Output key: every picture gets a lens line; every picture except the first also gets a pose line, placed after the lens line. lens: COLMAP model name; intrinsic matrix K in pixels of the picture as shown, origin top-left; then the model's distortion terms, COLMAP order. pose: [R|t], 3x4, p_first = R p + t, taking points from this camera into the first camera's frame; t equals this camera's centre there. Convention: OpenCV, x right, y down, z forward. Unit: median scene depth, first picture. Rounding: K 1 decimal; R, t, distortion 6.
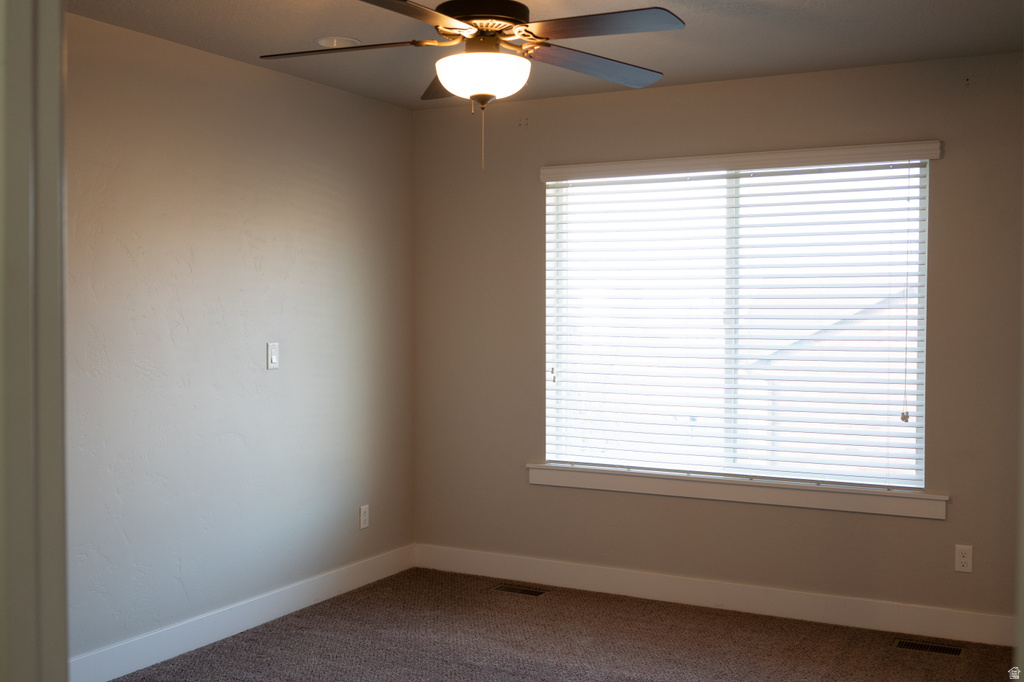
lens RADIAL K [[822.9, 0, 512.0], [0, 822.9, 341.0], [0, 0, 1]] dist [-0.002728, 0.000174]
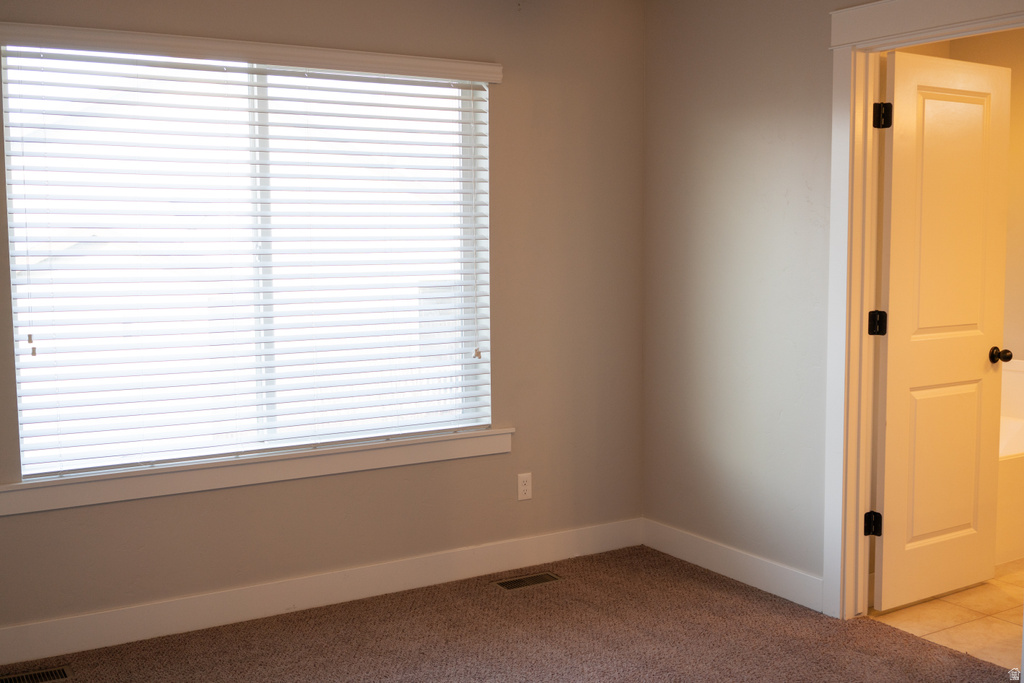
lens RADIAL K [[1065.0, 0, 512.0], [0, 1065.0, 341.5], [0, 0, 1]] dist [0.098786, -0.277090]
pose [[0.611911, -0.083345, 0.786523, -0.450725], [0.041278, 0.996442, 0.073476, -0.010030], [-0.789849, -0.012495, 0.613175, 0.196848]]
